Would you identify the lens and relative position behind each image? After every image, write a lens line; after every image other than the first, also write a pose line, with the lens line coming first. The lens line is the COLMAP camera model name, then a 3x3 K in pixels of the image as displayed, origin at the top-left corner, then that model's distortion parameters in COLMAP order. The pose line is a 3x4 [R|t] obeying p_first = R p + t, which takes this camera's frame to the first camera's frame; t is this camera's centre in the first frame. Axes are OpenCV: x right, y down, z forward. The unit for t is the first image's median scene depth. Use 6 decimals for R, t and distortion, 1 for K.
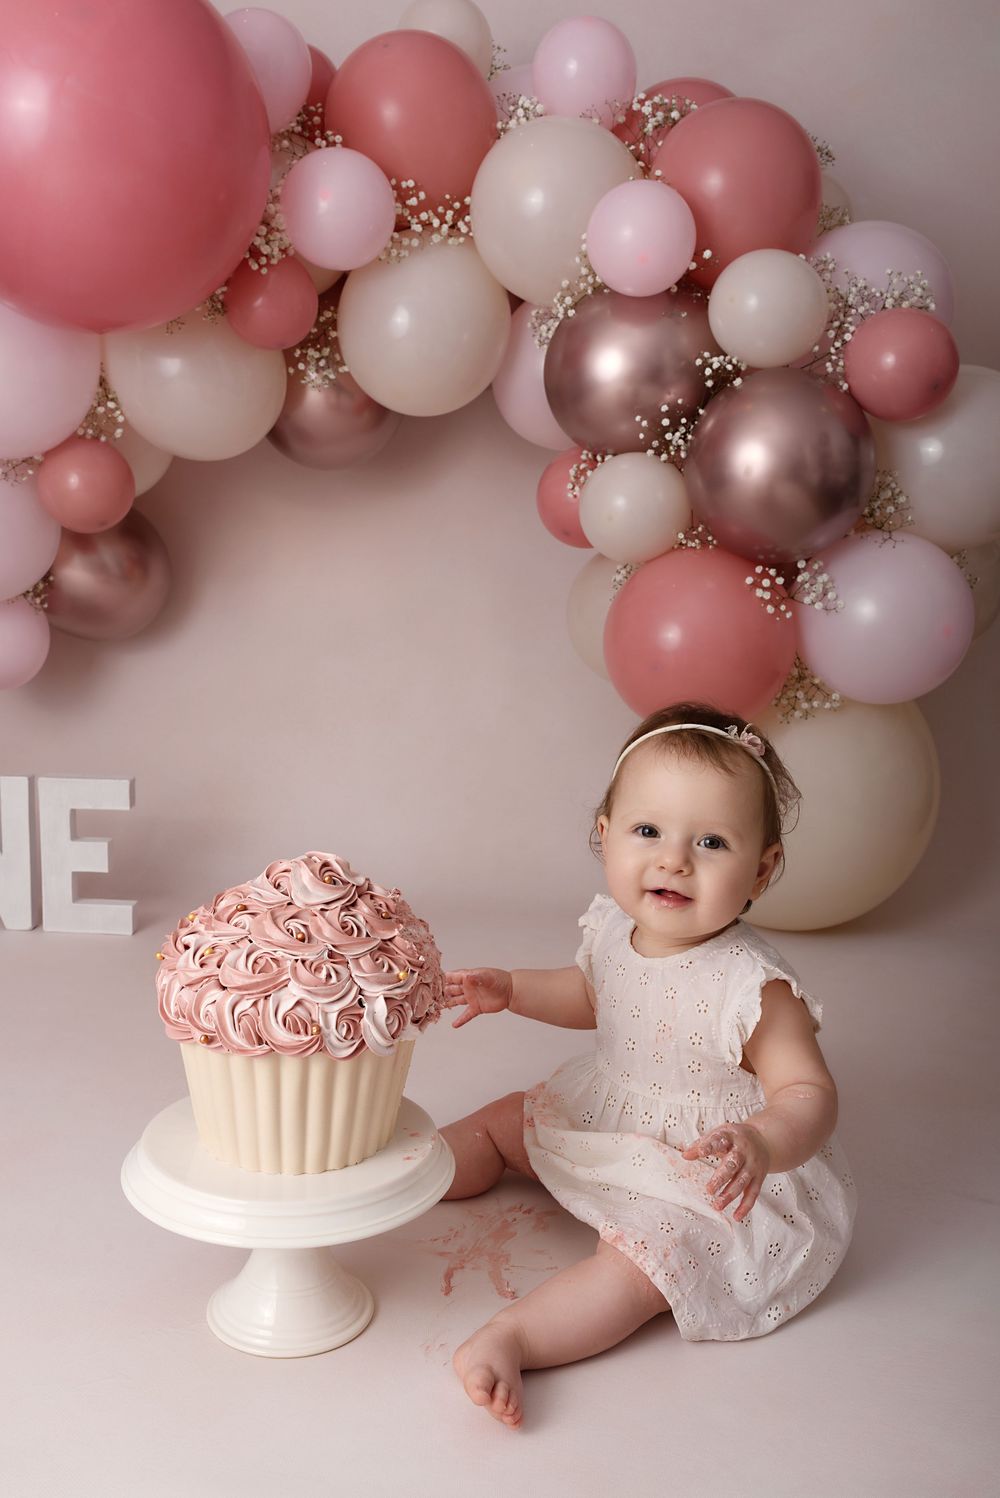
lens RADIAL K [[1499.5, 0, 481.2], [0, 1499.5, 713.2], [0, 0, 1]] dist [0.019398, 0.004706]
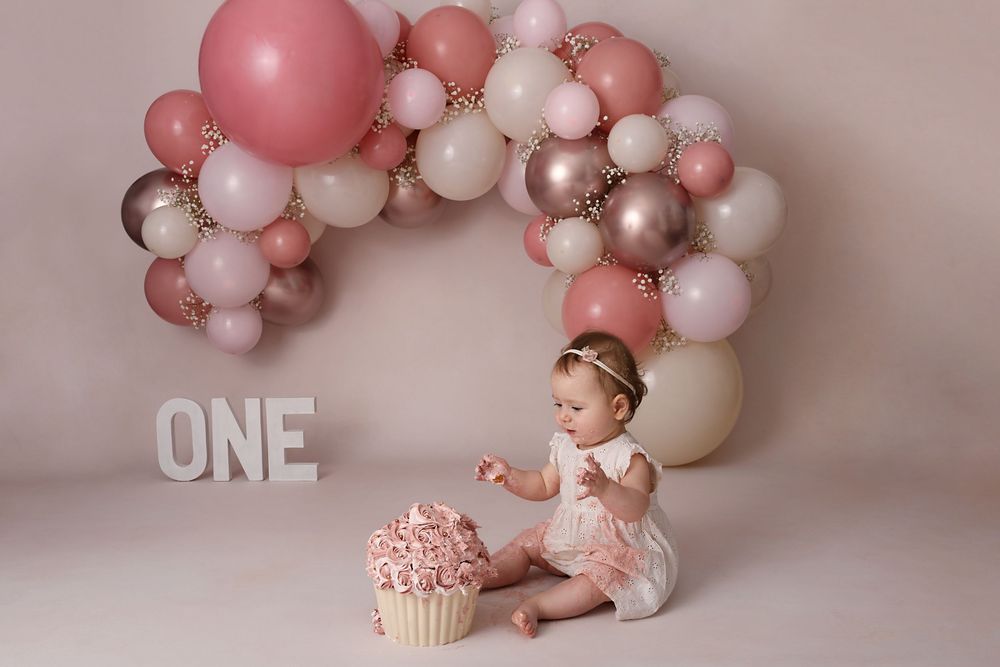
lens RADIAL K [[957.3, 0, 502.8], [0, 957.3, 332.6], [0, 0, 1]] dist [0.006003, -0.014620]
pose [[0.999149, -0.037222, 0.017791, -0.016782], [0.037855, 0.998609, -0.036703, 0.017489], [-0.016400, 0.037346, 0.999168, -0.230903]]
